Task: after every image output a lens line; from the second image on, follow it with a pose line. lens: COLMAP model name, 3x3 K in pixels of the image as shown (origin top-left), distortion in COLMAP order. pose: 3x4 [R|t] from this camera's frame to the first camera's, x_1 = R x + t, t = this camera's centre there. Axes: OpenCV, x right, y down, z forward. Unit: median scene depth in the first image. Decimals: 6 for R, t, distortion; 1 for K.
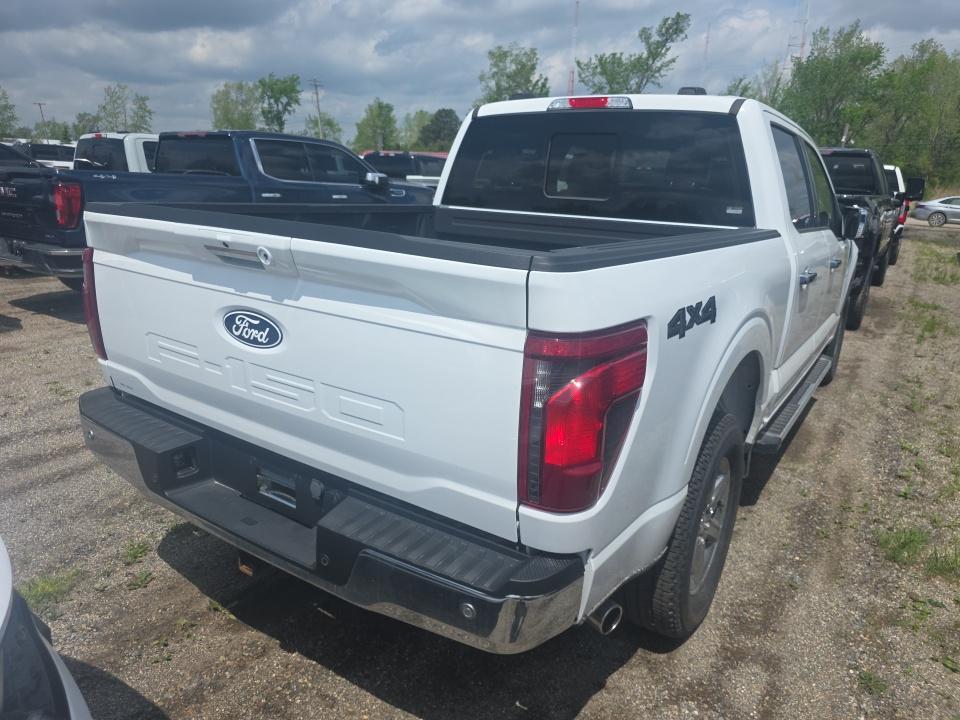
lens RADIAL K [[647.3, 0, 480.0], [0, 647.3, 360.0], [0, 0, 1]] dist [0.045178, -0.029625]
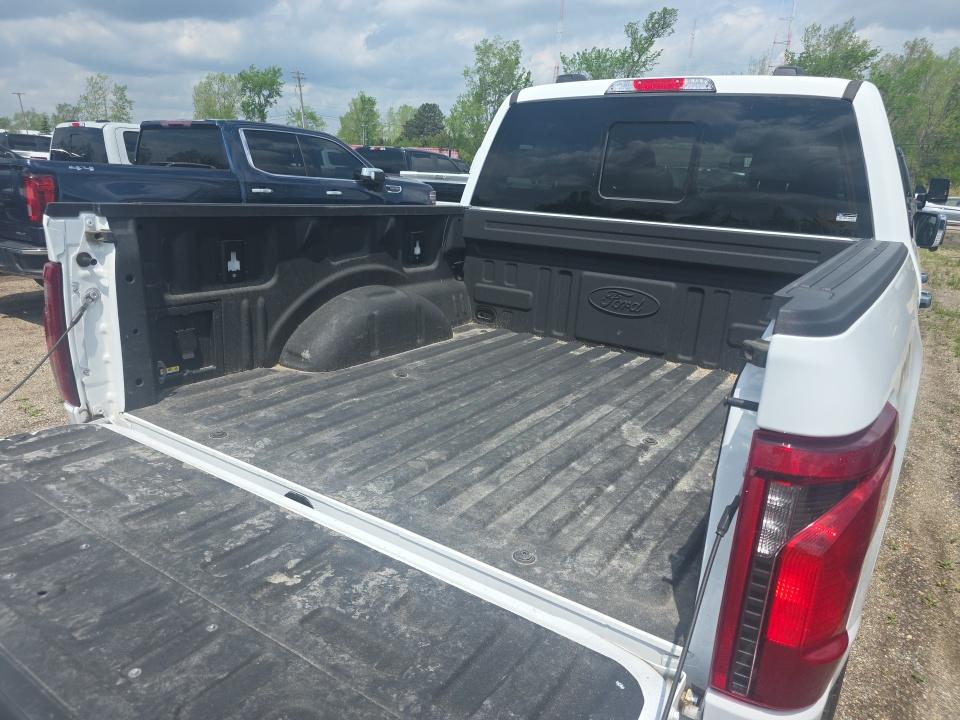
lens RADIAL K [[643.4, 0, 470.3], [0, 643.4, 366.0], [0, 0, 1]] dist [0.023690, -0.002087]
pose [[0.999870, 0.007306, 0.014392, -0.037464], [-0.007538, 0.999842, 0.016118, -0.021277], [-0.014272, -0.016224, 0.999767, 0.075683]]
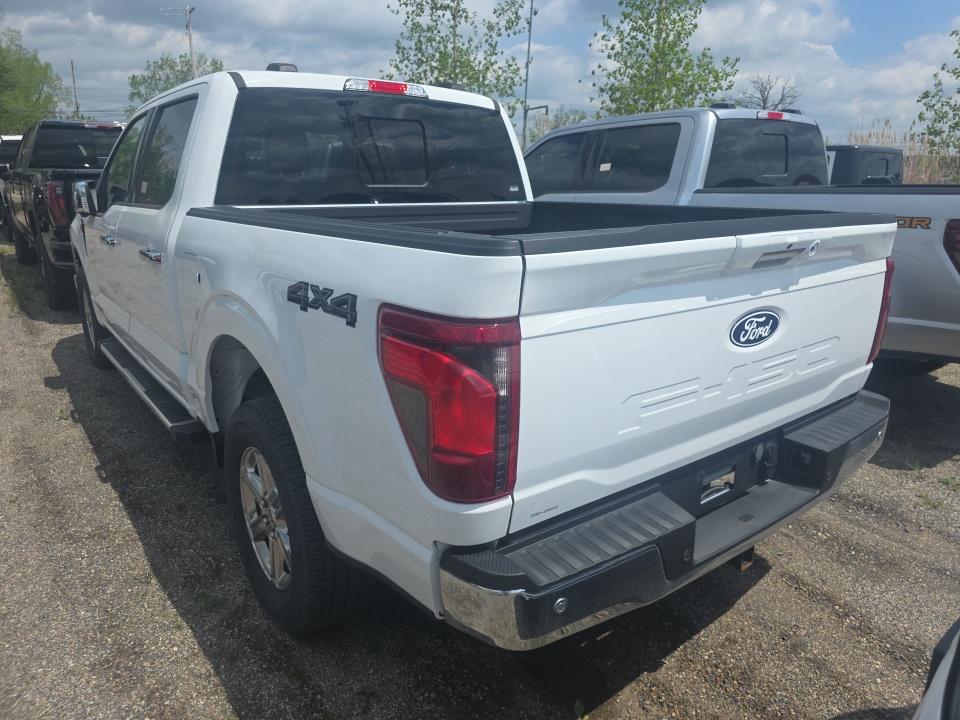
lens RADIAL K [[647.3, 0, 480.0], [0, 647.3, 360.0], [0, 0, 1]] dist [0.045178, -0.029625]
pose [[0.317281, -0.297560, 0.900439, -0.355185], [0.259933, 0.940422, 0.219182, -0.084197], [-0.912013, 0.164512, 0.375724, 0.255131]]
